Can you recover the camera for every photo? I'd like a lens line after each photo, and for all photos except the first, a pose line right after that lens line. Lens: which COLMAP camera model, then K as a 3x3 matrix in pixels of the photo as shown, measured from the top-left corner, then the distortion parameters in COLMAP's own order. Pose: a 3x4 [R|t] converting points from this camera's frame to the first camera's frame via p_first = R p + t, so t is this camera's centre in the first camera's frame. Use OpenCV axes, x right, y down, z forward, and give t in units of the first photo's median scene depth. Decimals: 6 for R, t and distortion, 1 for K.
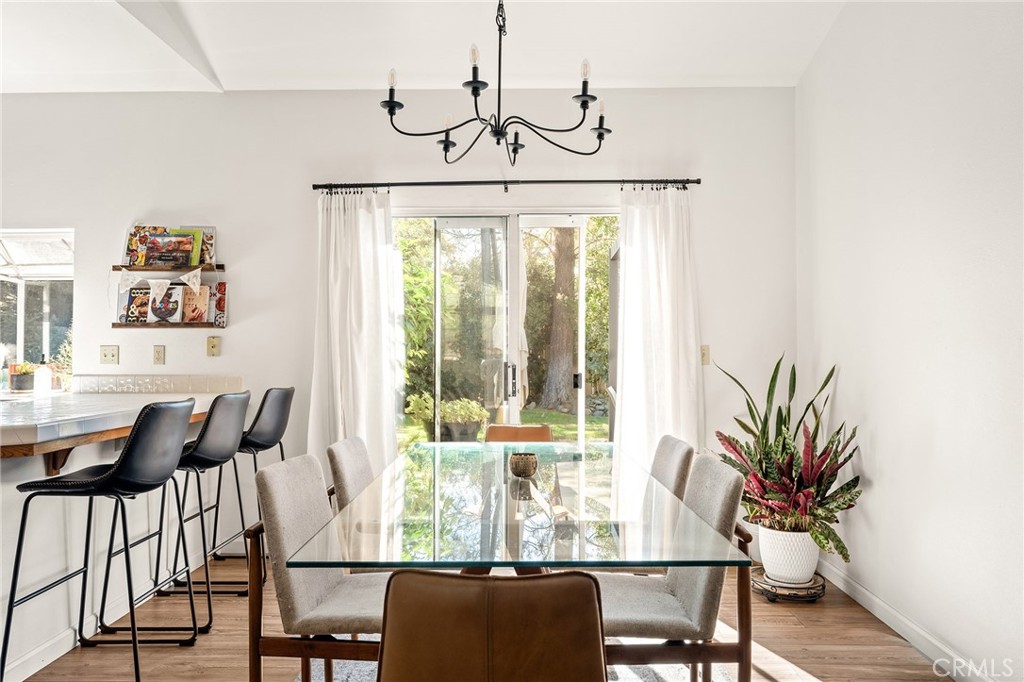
lens RADIAL K [[724.7, 0, 512.4], [0, 724.7, 341.3], [0, 0, 1]] dist [-0.012022, 0.001011]
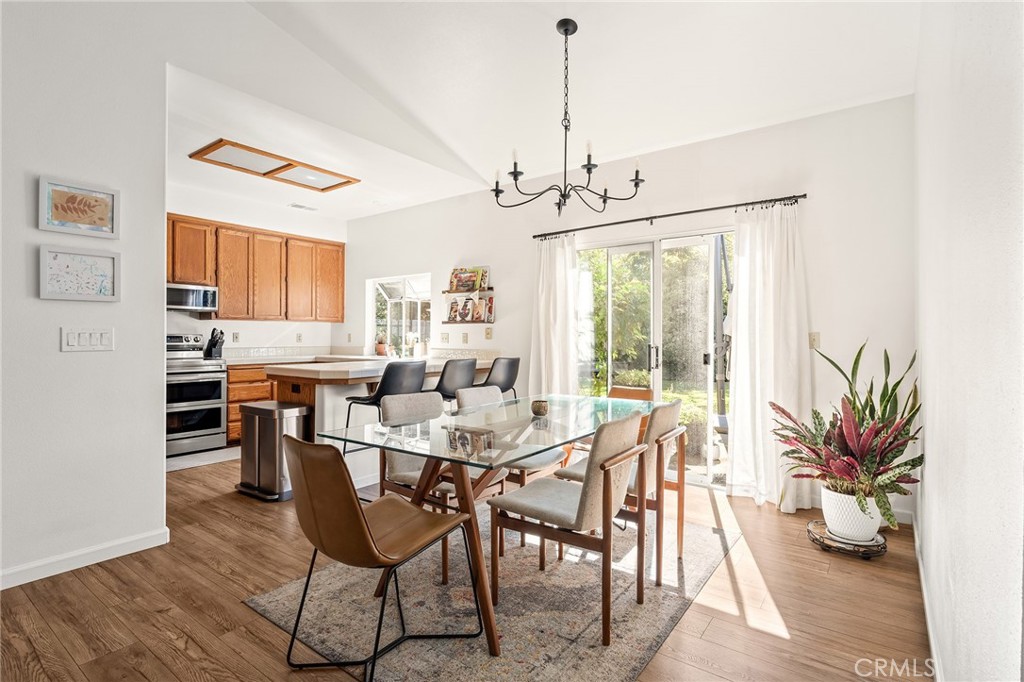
lens RADIAL K [[499.9, 0, 512.7], [0, 499.9, 337.6], [0, 0, 1]] dist [-0.018111, -0.000476]
pose [[0.808256, 0.003641, -0.588820, 0.363097], [0.005452, 0.999892, 0.013666, 0.000356], [0.588806, -0.014256, 0.808148, 0.047071]]
